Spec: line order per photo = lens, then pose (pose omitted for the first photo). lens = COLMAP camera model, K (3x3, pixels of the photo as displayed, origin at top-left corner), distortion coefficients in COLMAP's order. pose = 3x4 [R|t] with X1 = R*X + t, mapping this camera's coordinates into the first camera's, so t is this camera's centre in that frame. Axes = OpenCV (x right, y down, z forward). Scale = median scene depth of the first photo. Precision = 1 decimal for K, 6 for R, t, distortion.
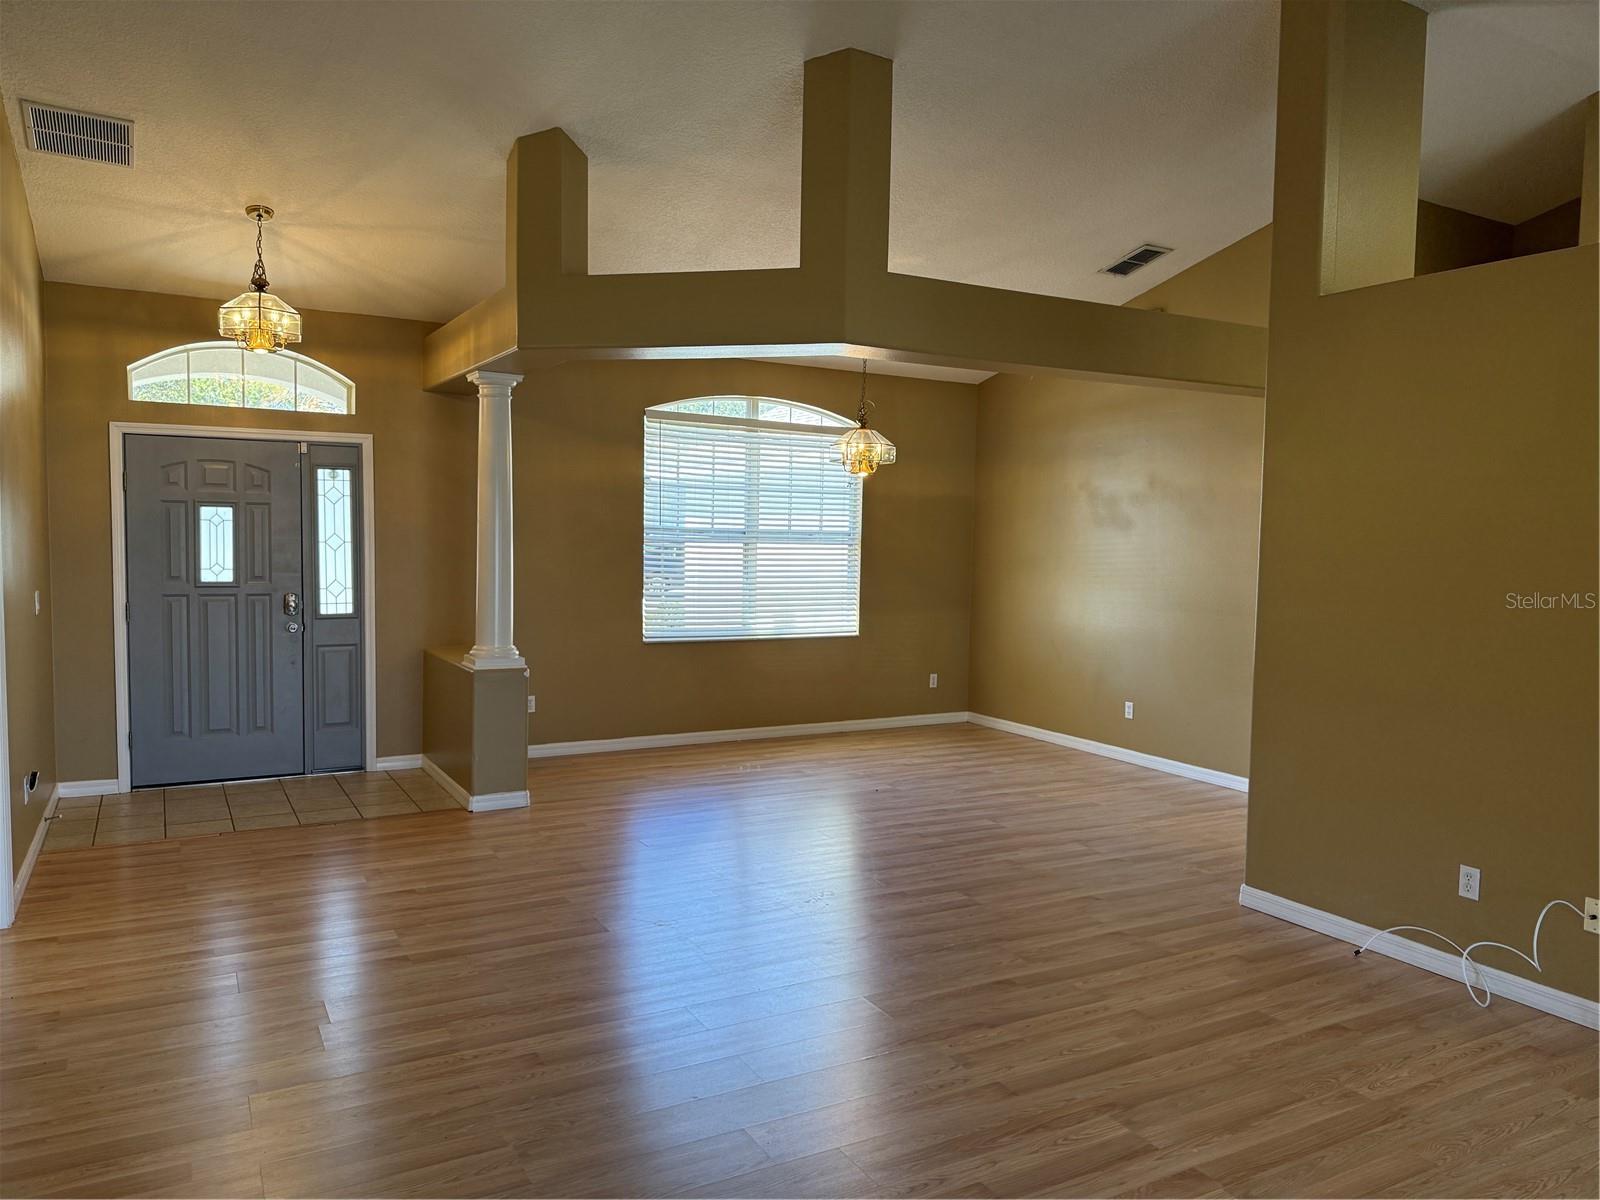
lens RADIAL K [[1102.9, 0, 800.0], [0, 1102.9, 600.0], [0, 0, 1]] dist [0.039692, -0.081976]
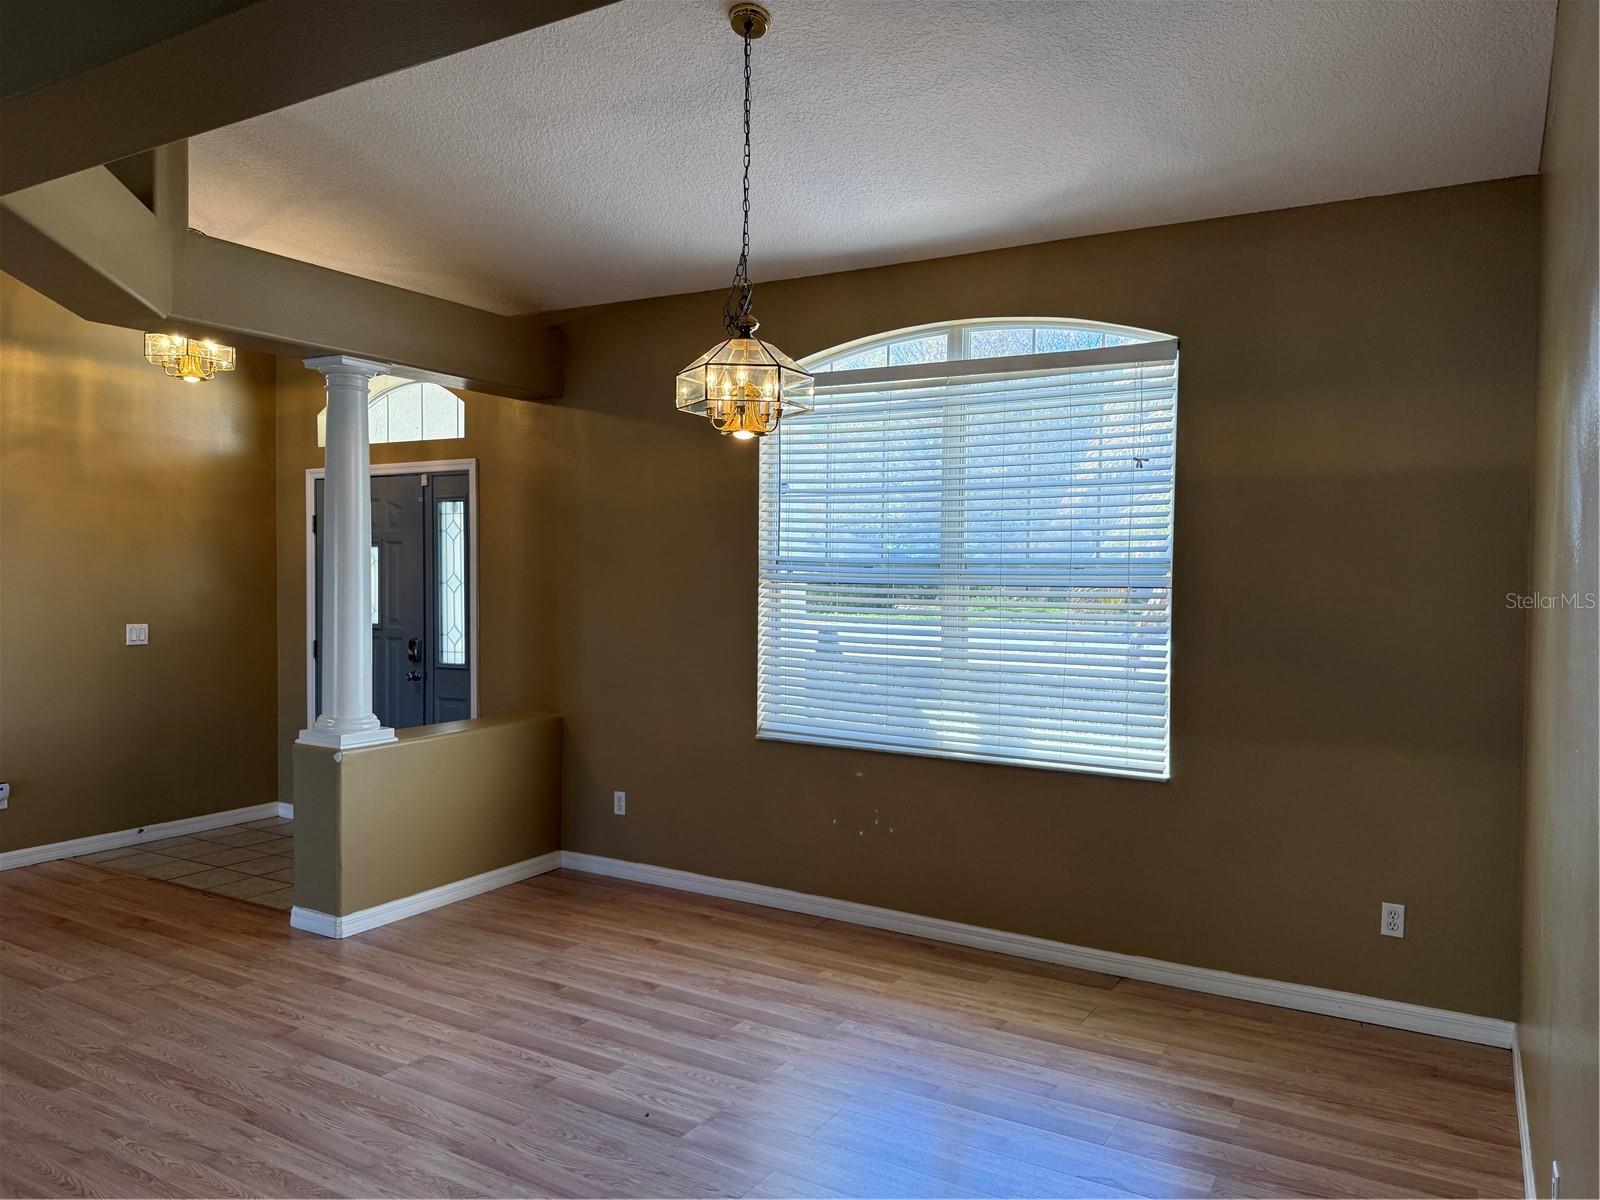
lens RADIAL K [[1102.9, 0, 800.0], [0, 1102.9, 600.0], [0, 0, 1]] dist [0.039692, -0.081976]
pose [[0.500286, 0.008404, -0.865819, 0.487820], [-0.049949, 0.998568, -0.019169, -0.035430], [0.864418, 0.052837, 0.499989, 0.796793]]
